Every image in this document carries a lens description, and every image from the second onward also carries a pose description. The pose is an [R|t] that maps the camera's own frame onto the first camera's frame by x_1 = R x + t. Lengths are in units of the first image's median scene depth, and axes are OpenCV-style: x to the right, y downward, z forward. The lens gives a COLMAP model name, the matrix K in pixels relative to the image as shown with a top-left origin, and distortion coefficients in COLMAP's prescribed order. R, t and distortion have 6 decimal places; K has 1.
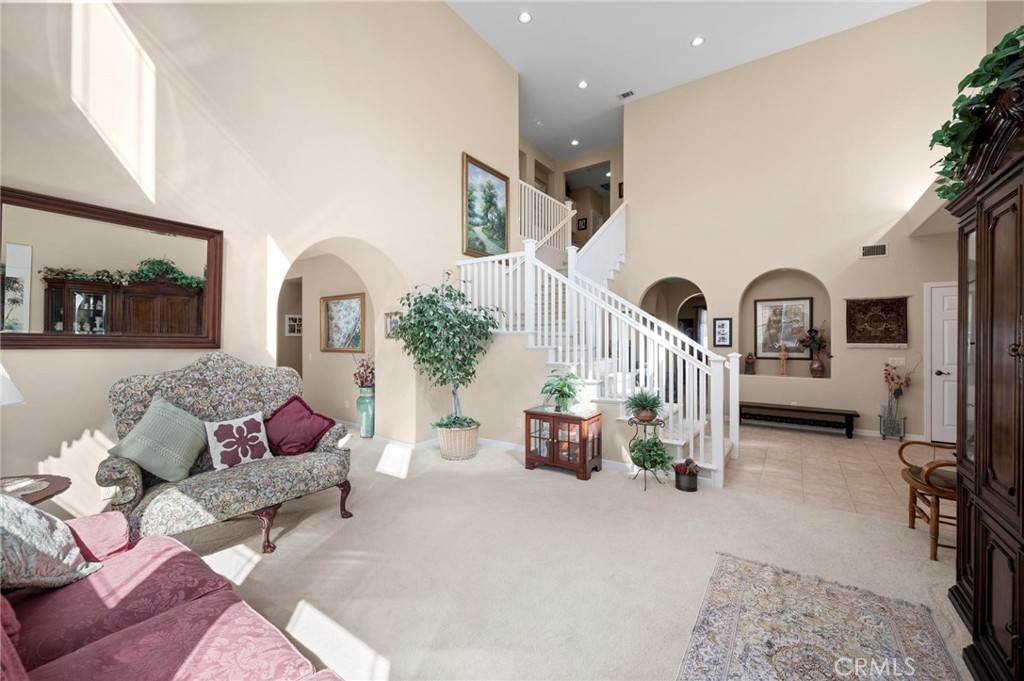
lens RADIAL K [[406.1, 0, 512.0], [0, 406.1, 340.5], [0, 0, 1]] dist [0.001877, 0.000247]
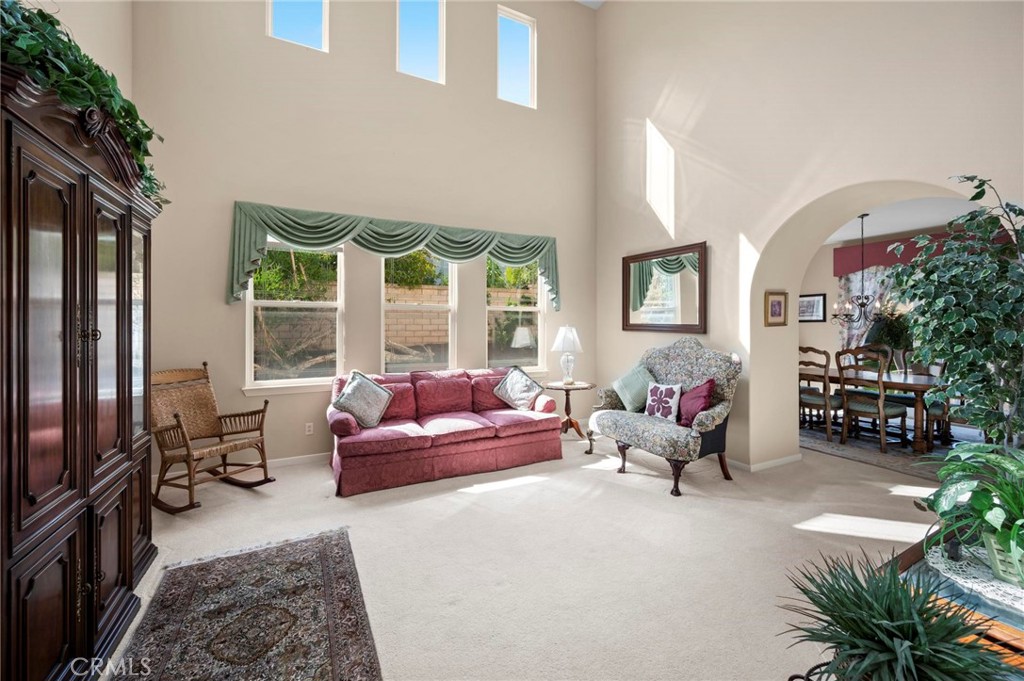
lens RADIAL K [[404.5, 0, 516.0], [0, 404.5, 325.6], [0, 0, 1]] dist [-0.000001, 0.000000]
pose [[-0.467074, -0.004370, -0.884208, 0.403920], [-0.003122, 0.999990, -0.003293, -0.000684], [0.884213, 0.001222, -0.467082, 0.631298]]
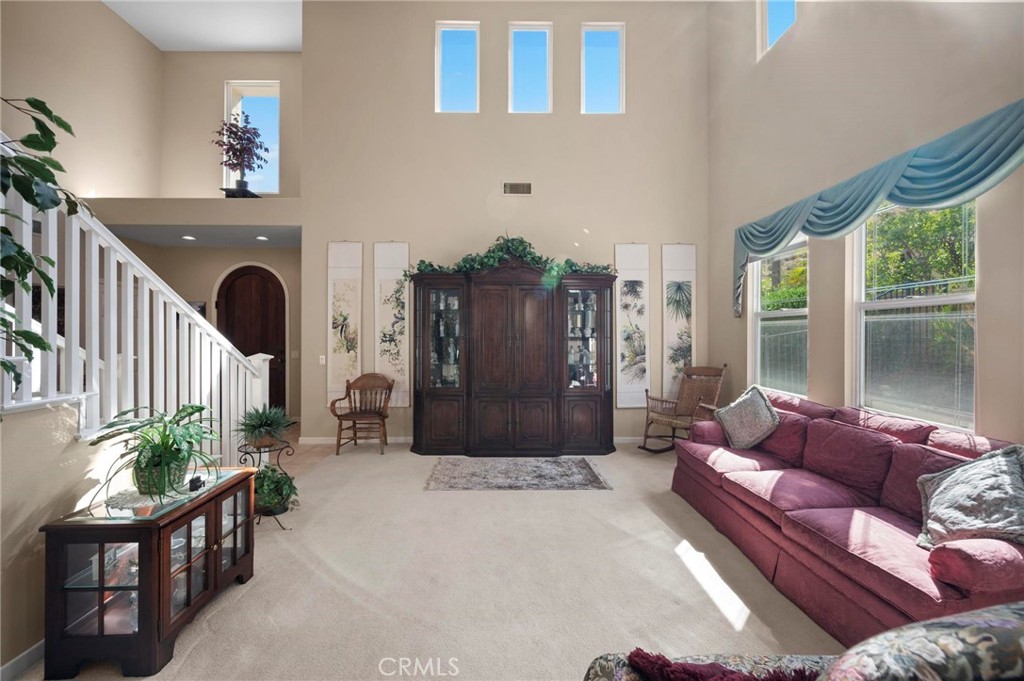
lens RADIAL K [[411.7, 0, 510.4], [0, 411.7, 329.6], [0, 0, 1]] dist [-0.000538, 0.000056]
pose [[-0.584190, 0.004235, 0.811606, -0.363912], [-0.000765, 0.999983, -0.005769, -0.006644], [-0.811616, -0.003991, -0.584177, 0.733536]]
